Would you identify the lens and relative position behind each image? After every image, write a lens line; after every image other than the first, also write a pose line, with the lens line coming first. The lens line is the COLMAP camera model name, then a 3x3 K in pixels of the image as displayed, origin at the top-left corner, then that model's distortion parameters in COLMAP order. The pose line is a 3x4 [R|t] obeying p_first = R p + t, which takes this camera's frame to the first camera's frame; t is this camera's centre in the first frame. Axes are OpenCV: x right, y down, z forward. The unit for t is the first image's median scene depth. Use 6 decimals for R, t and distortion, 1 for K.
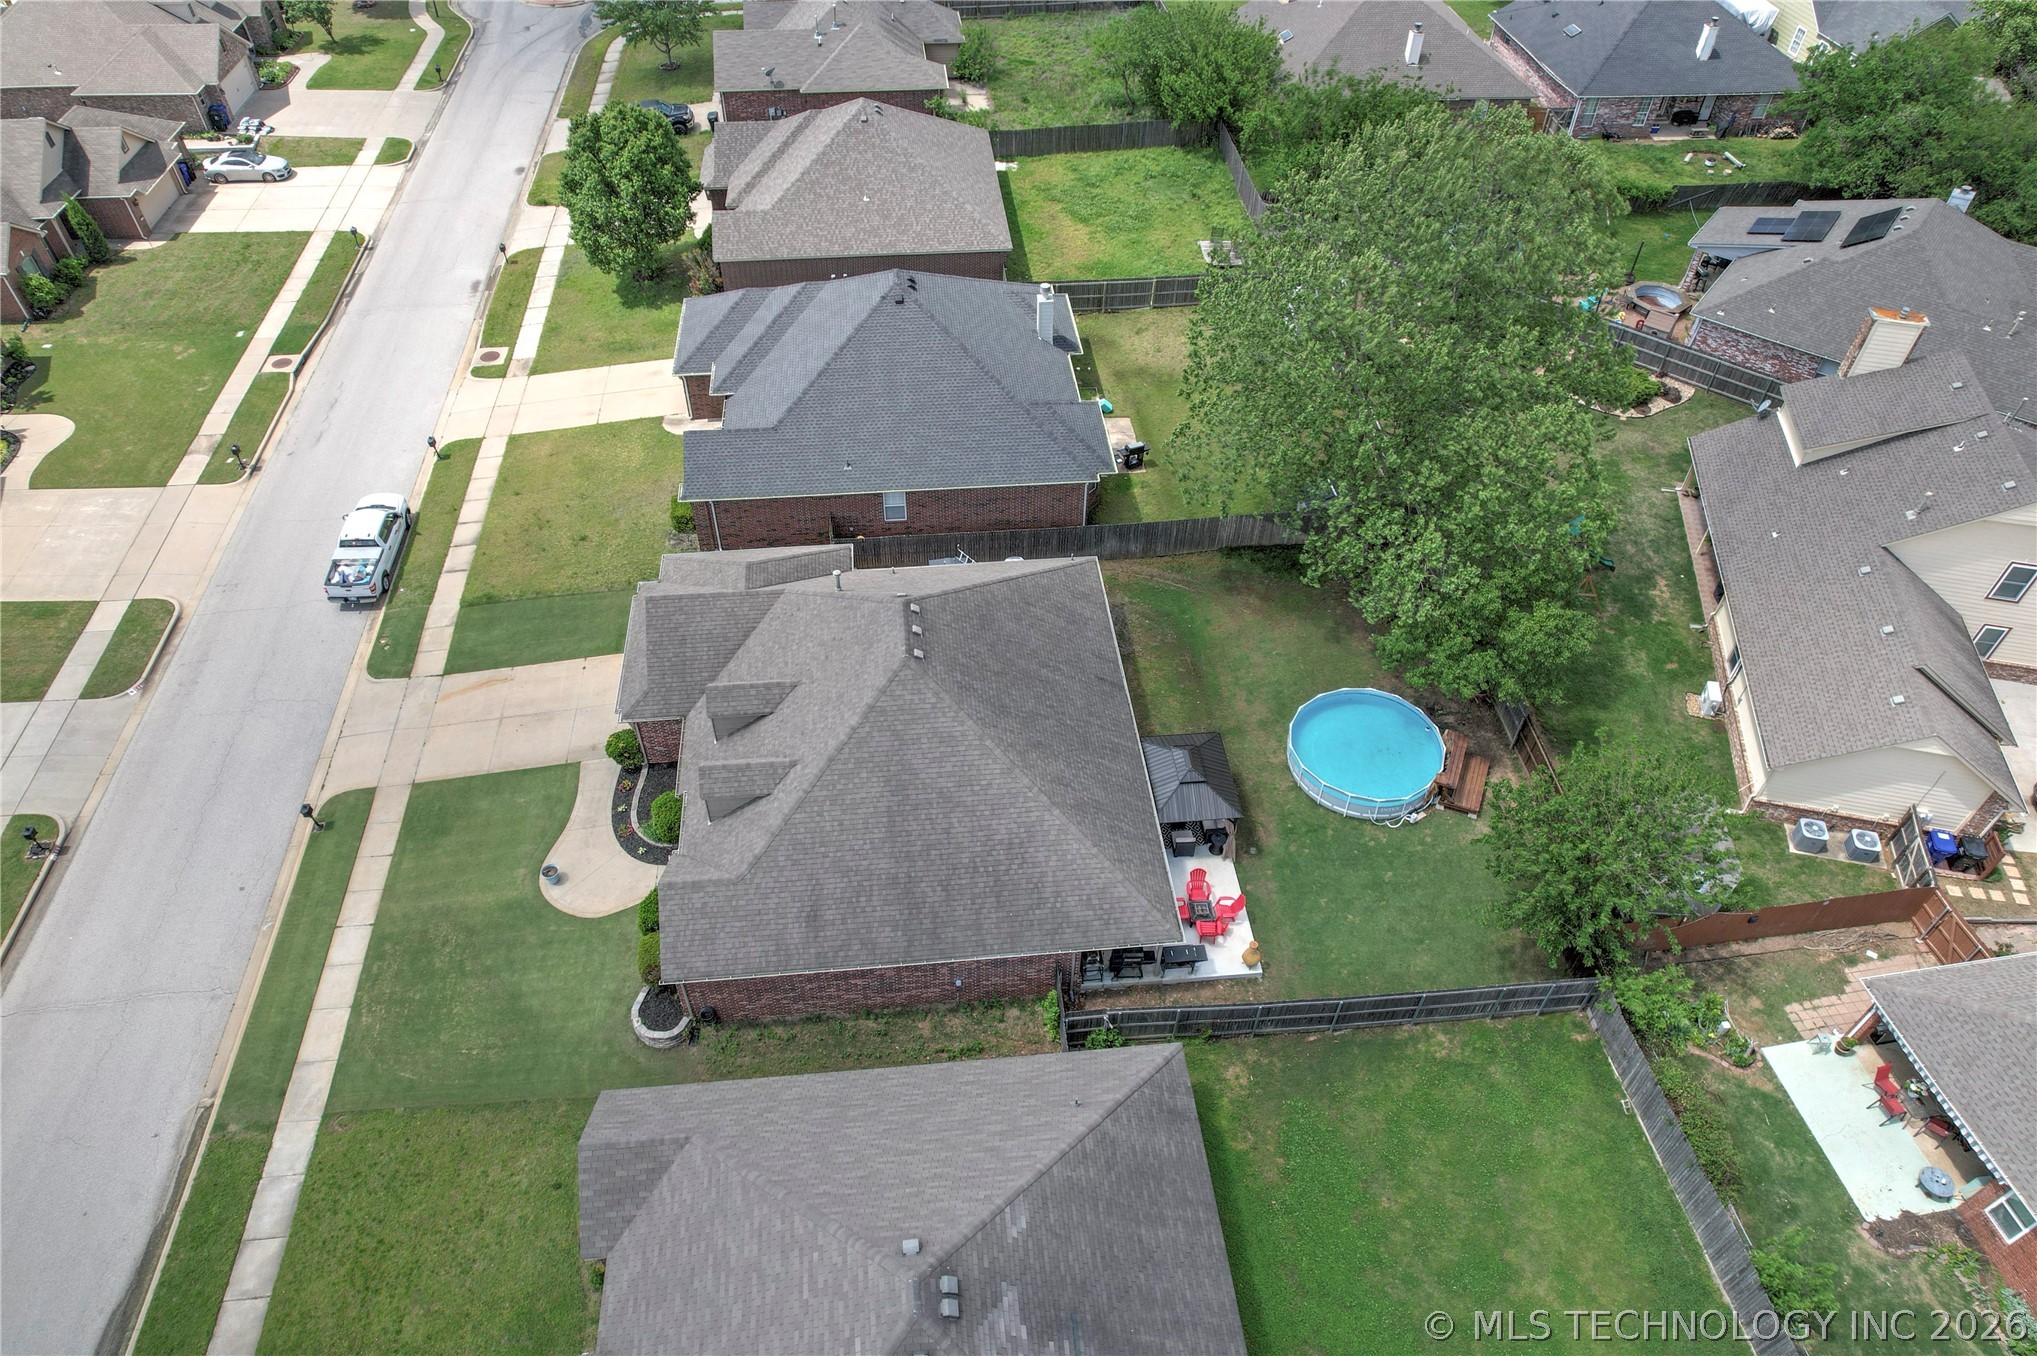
lens RADIAL K [[1289.1, 0, 1018.5], [0, 1289.1, 678.0], [0, 0, 1]] dist [-0.081162, 0.075698]
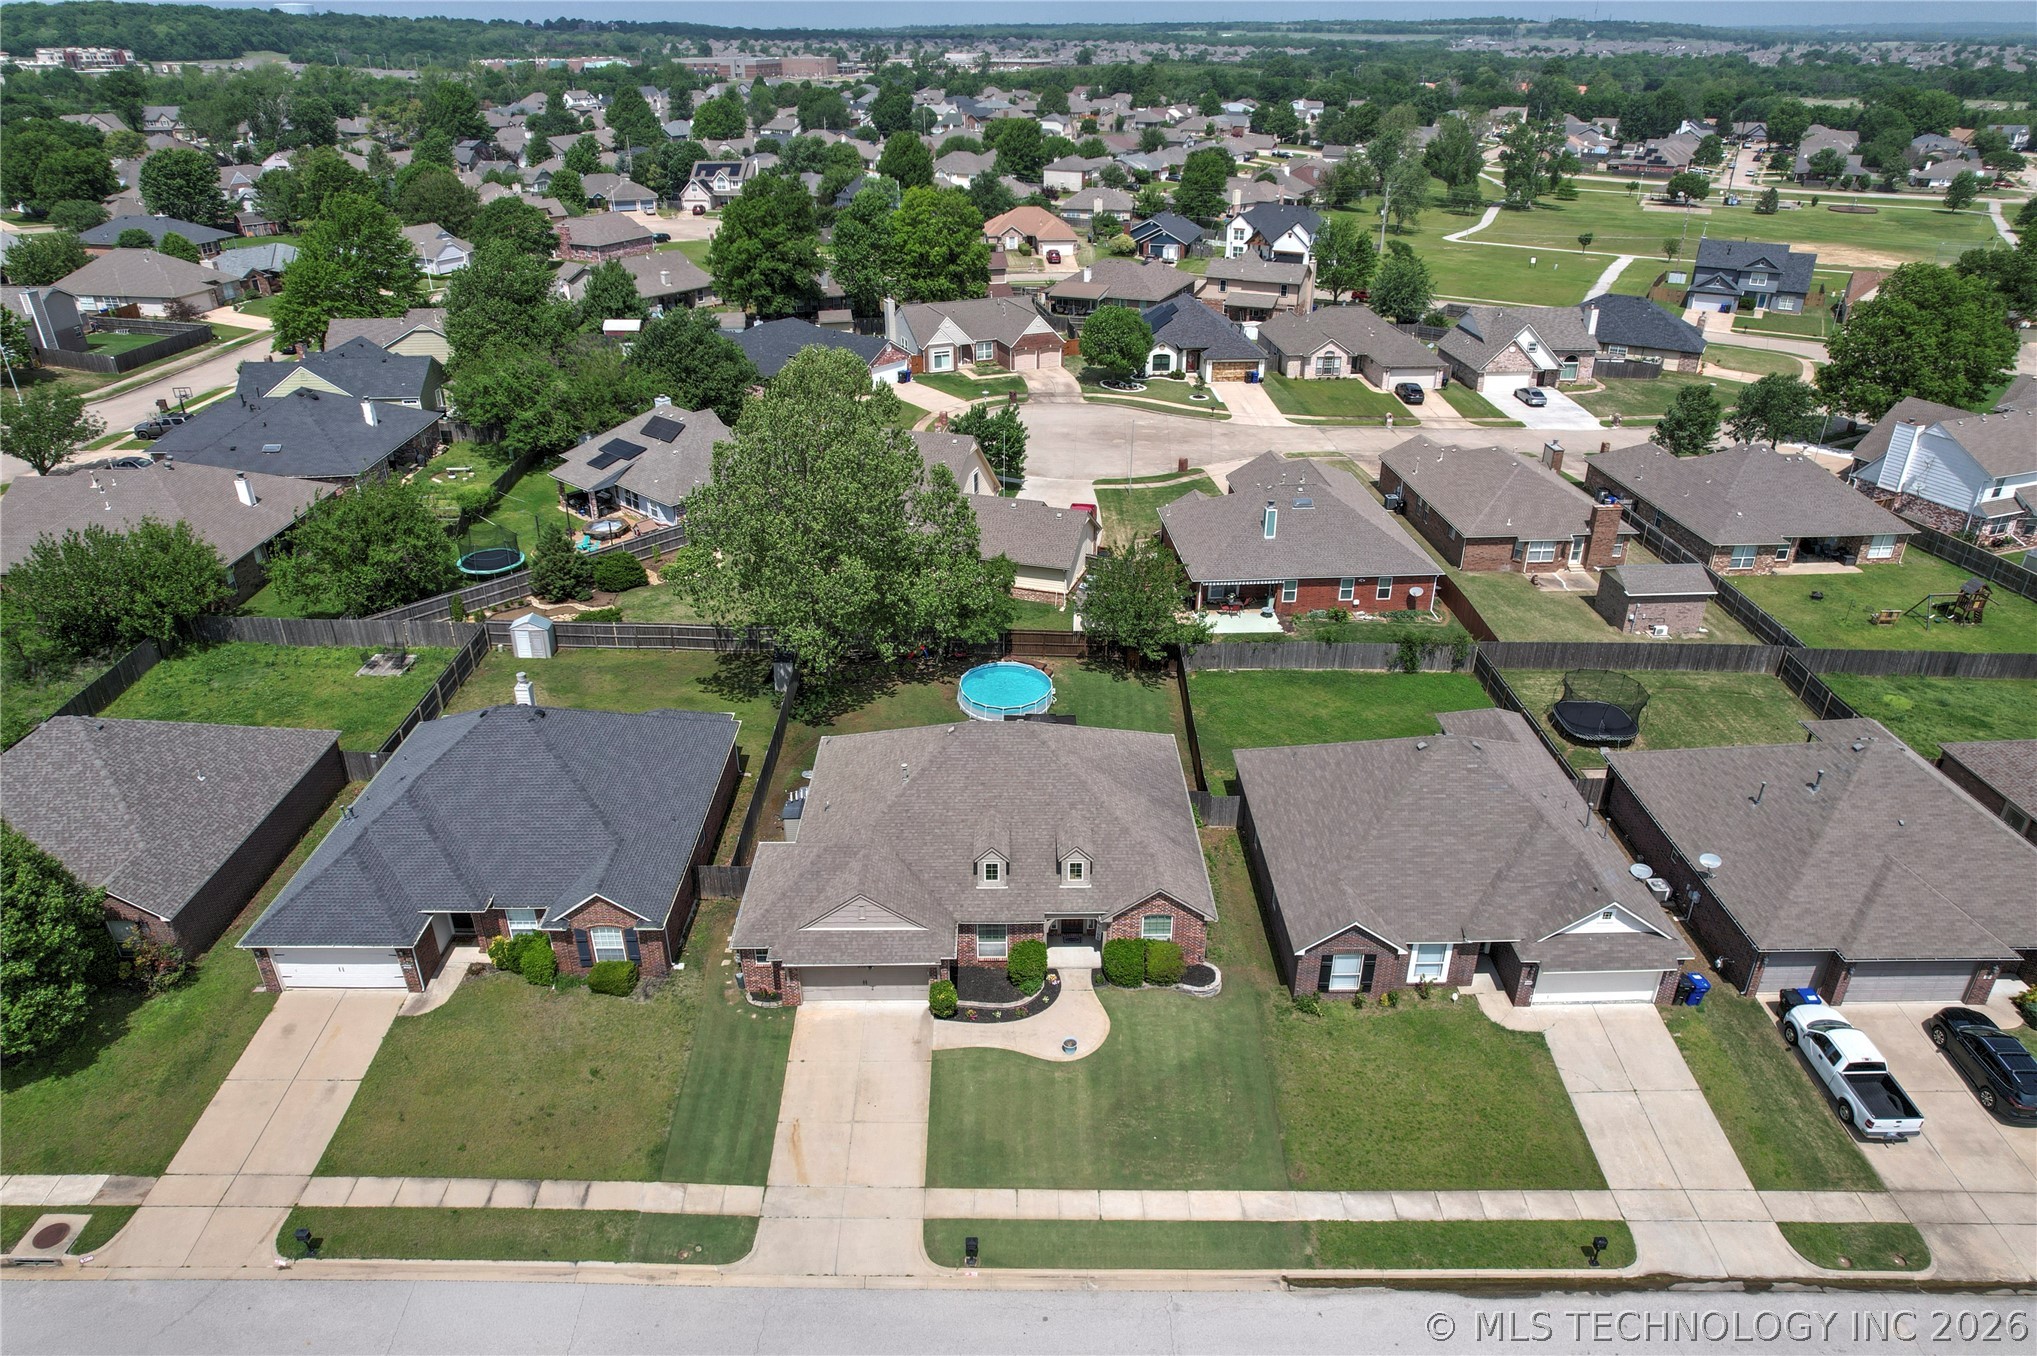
lens RADIAL K [[1289.1, 0, 1018.5], [0, 1289.1, 678.0], [0, 0, 1]] dist [-0.081162, 0.075698]
pose [[0.098571, -0.468196, 0.878110, -0.873913], [0.708853, 0.652355, 0.268255, -0.288291], [-0.698435, 0.596008, 0.396185, 0.267791]]
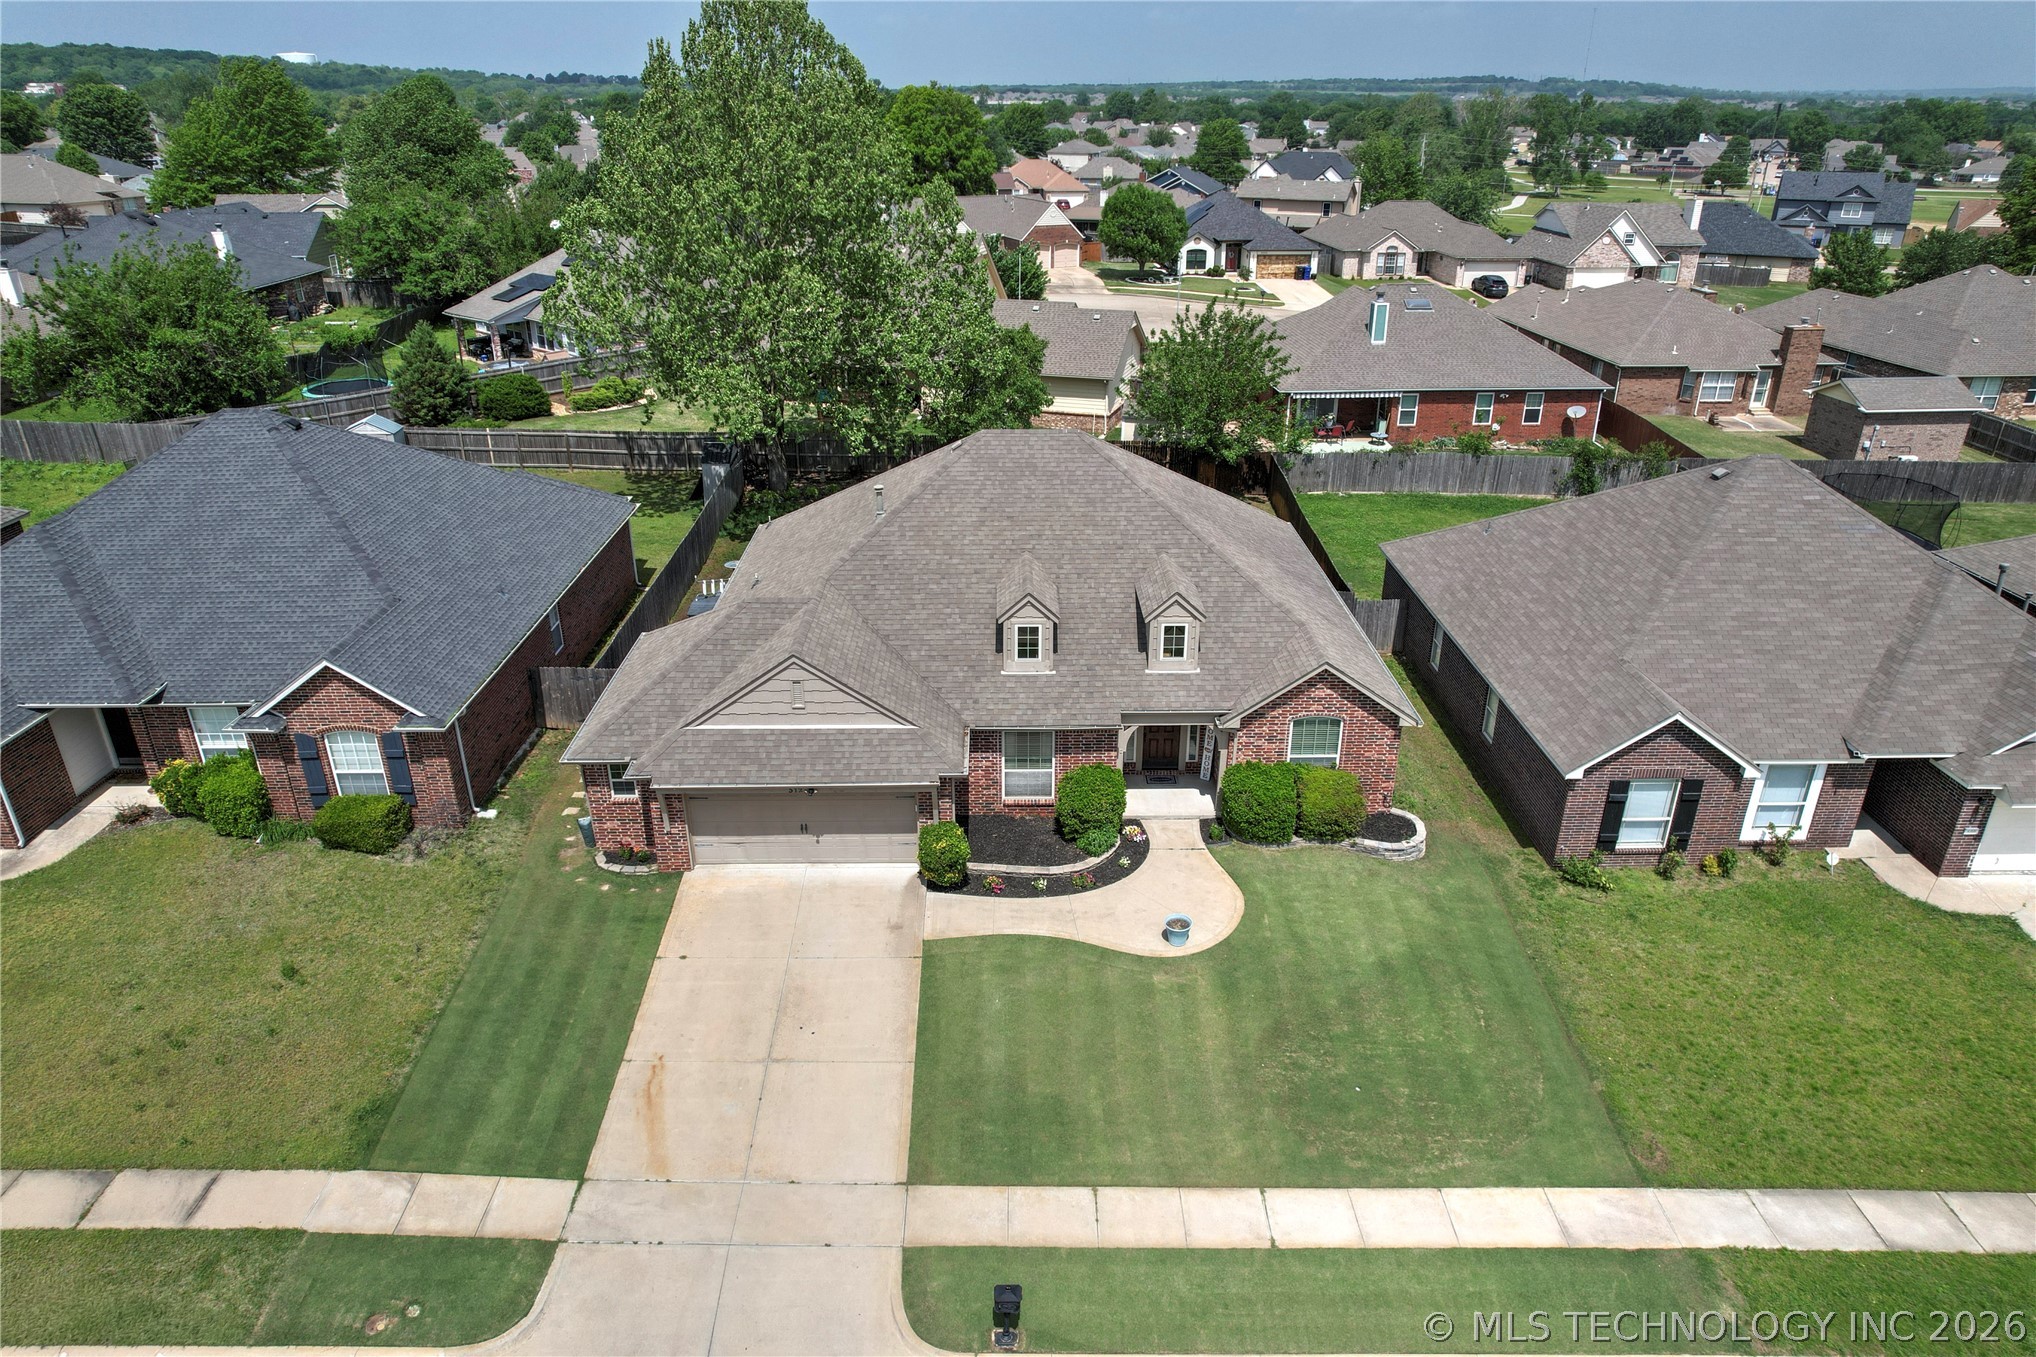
lens RADIAL K [[1297.3, 0, 1018.0], [0, 1297.3, 678.5], [0, 0, 1]] dist [-0.092940, 0.086501]
pose [[0.096722, -0.432107, 0.896620, -0.629010], [0.708220, 0.662839, 0.243043, -0.096516], [-0.699335, 0.611497, 0.370138, 0.530502]]
